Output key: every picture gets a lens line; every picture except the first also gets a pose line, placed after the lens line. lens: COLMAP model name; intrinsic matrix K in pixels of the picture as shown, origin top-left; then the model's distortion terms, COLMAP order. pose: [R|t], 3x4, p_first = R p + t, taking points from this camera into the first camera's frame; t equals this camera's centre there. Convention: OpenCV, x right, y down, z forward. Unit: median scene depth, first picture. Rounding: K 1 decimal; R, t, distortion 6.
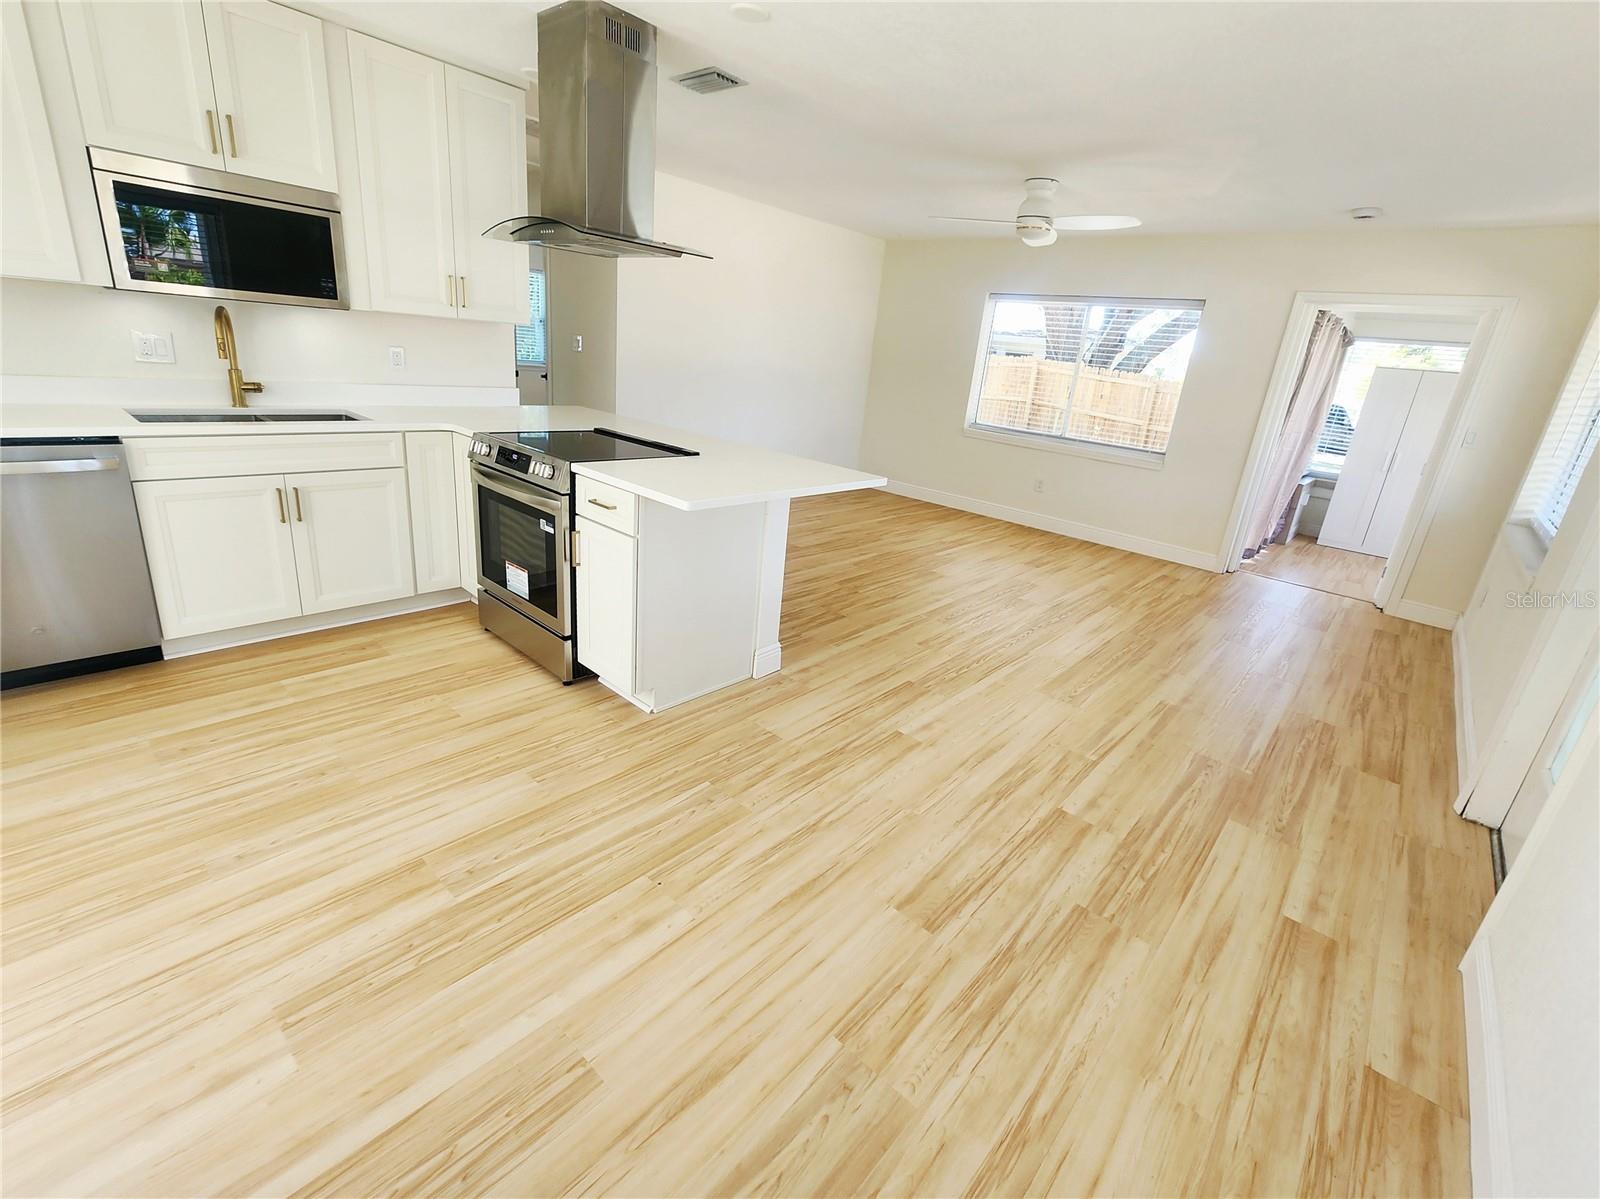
lens RADIAL K [[711.1, 0, 796.2], [0, 711.1, 588.2], [0, 0, 1]] dist [0.000325, -0.000062]
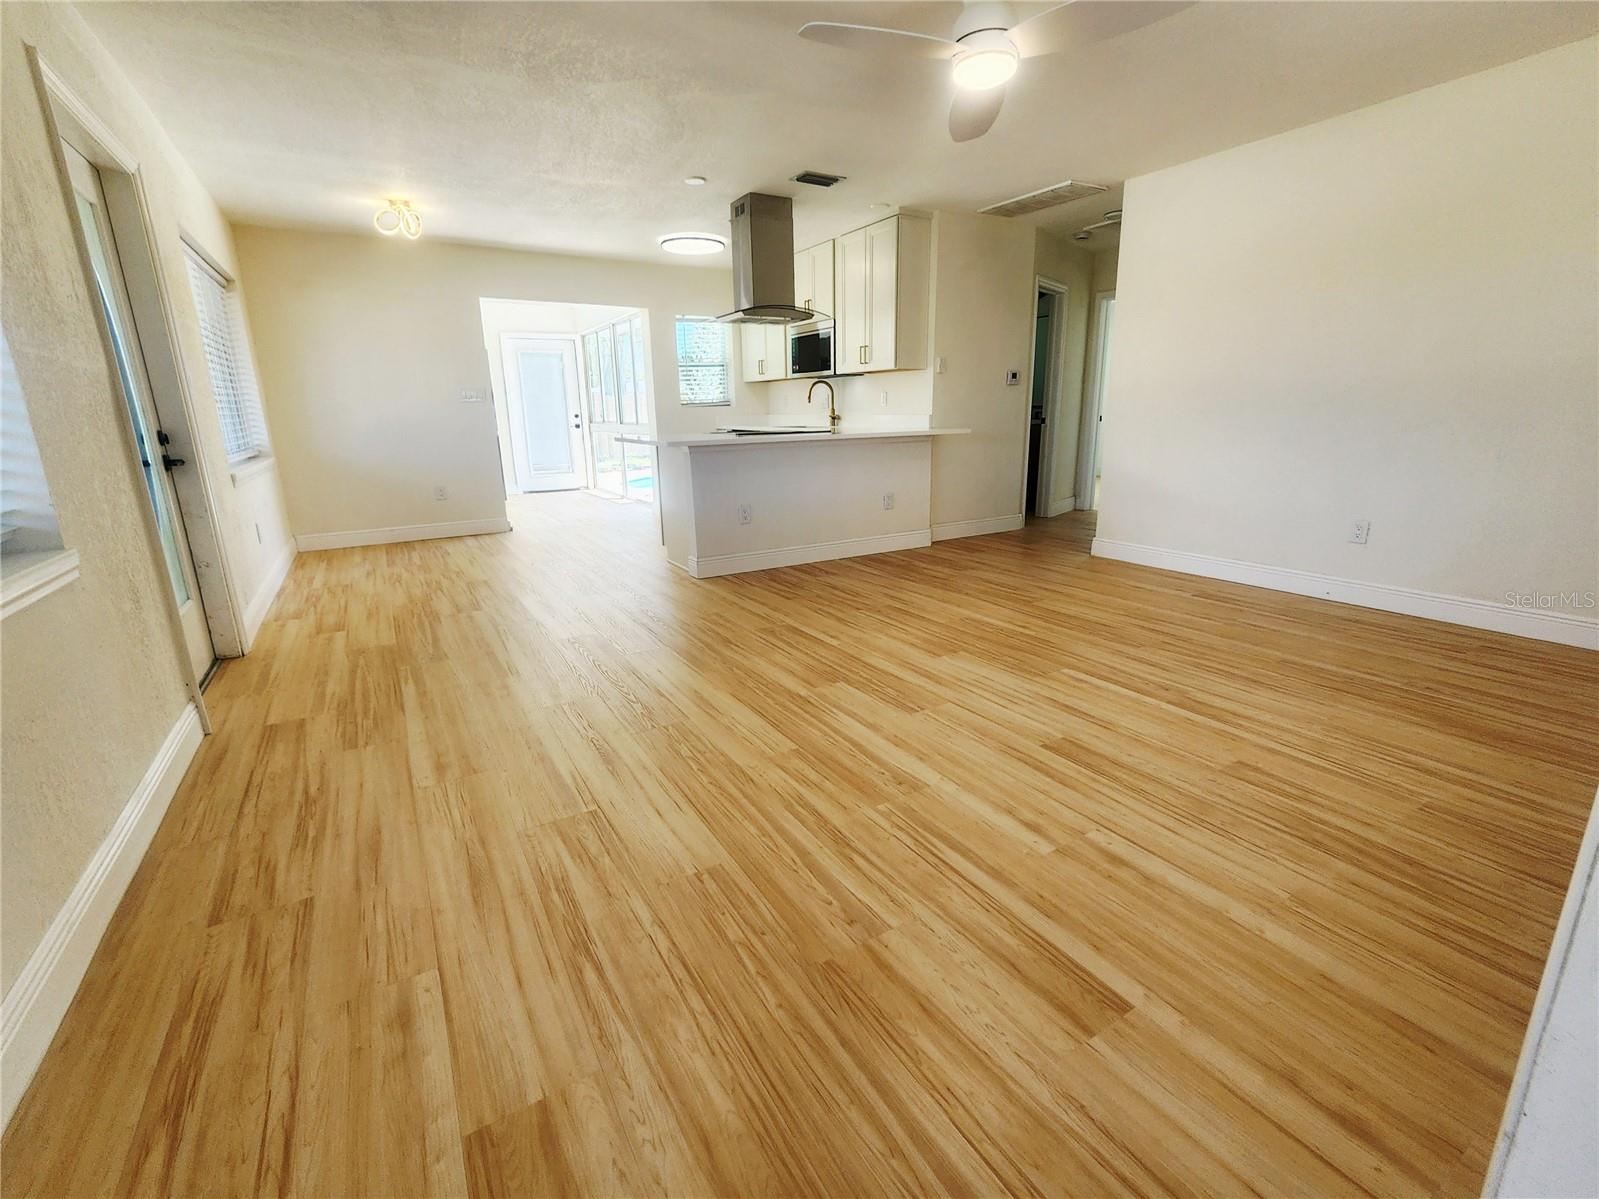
lens RADIAL K [[700.4, 0, 800.1], [0, 700.4, 593.2], [0, 0, 1]] dist [0.001589, -0.000026]
pose [[-0.297603, 0.156367, -0.941797, 1.462501], [-0.317359, 0.914191, 0.252068, -0.331613], [0.900397, 0.373904, -0.222441, 1.750568]]
